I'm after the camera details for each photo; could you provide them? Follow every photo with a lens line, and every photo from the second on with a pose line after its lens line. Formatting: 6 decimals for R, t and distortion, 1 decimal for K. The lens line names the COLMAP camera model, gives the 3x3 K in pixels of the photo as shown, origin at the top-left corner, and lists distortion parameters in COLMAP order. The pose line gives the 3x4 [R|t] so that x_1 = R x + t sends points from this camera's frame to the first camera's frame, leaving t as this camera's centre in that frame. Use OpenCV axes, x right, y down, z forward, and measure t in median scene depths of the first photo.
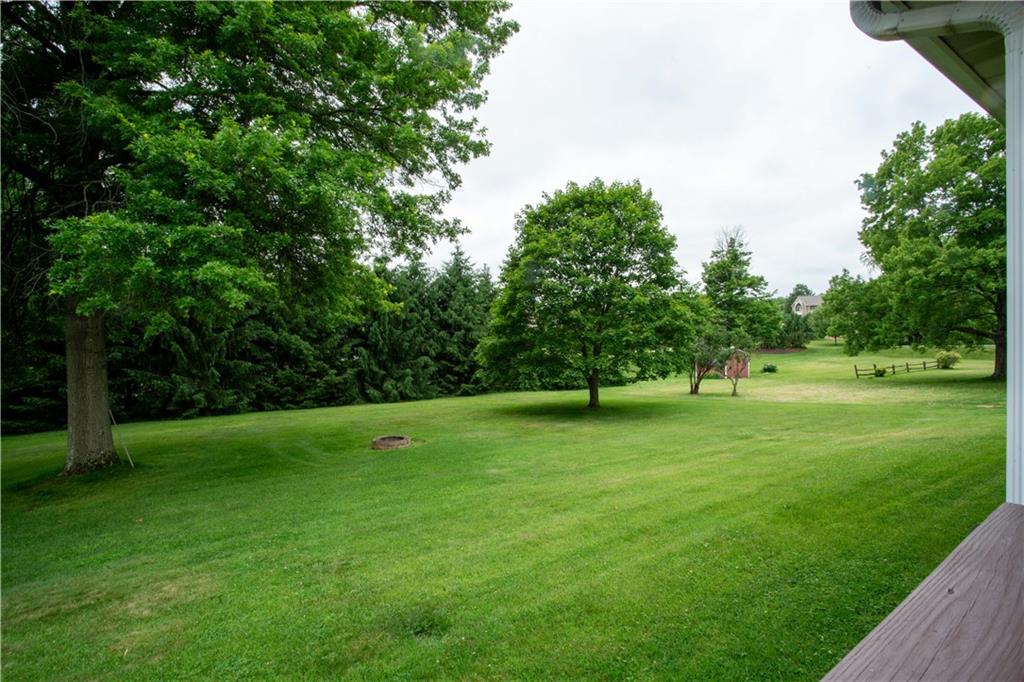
lens RADIAL K [[496.9, 0, 517.0], [0, 496.9, 336.2], [0, 0, 1]] dist [-0.085464, 0.038197]
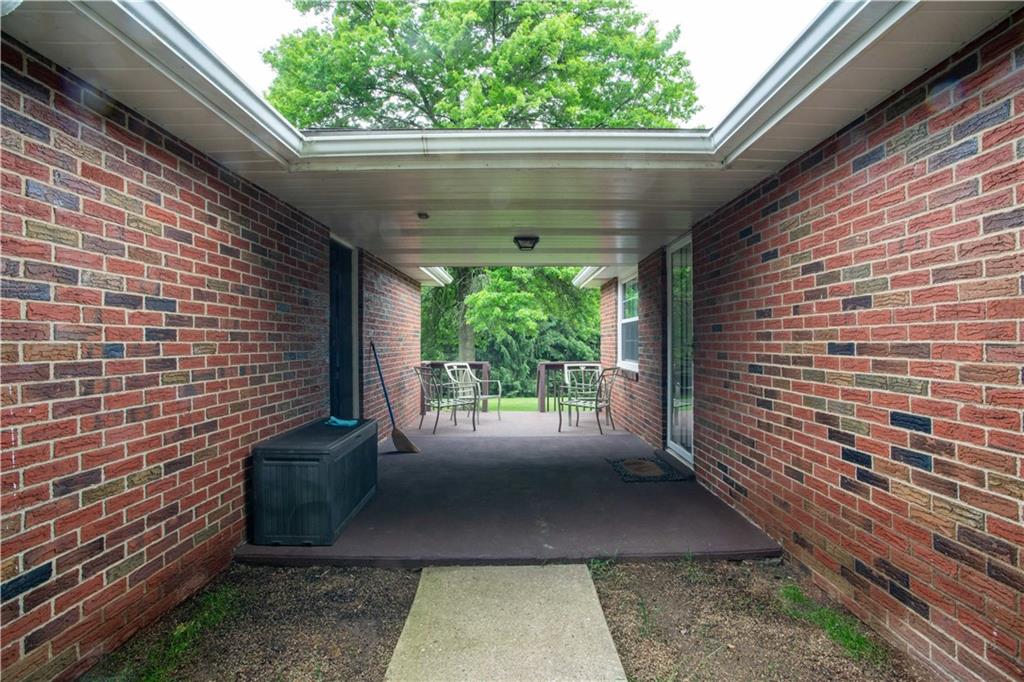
lens RADIAL K [[496.9, 0, 517.0], [0, 496.9, 336.2], [0, 0, 1]] dist [-0.085464, 0.038197]
pose [[0.834283, 0.000414, -0.551336, 0.151701], [-0.008152, 0.999900, -0.011585, 0.001011], [0.551276, 0.014160, 0.834203, -0.229163]]
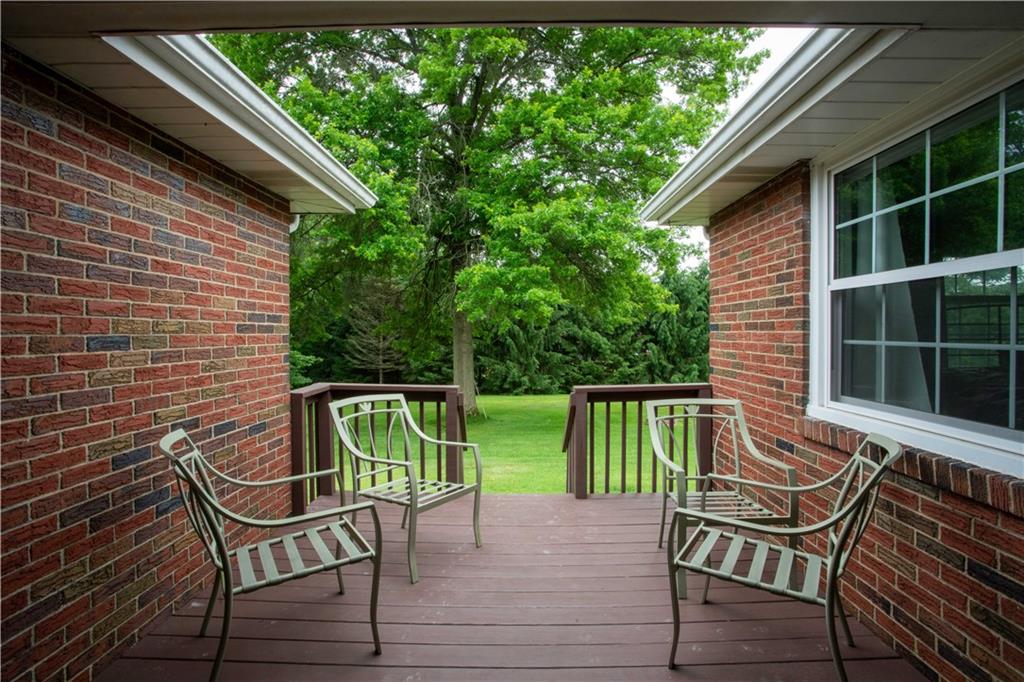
lens RADIAL K [[496.9, 0, 517.0], [0, 496.9, 336.2], [0, 0, 1]] dist [-0.085464, 0.038197]
pose [[0.826567, 0.008579, -0.562773, 0.067585], [-0.004755, 0.999955, 0.008261, -0.000915], [0.562819, -0.004152, 0.826570, -0.105334]]
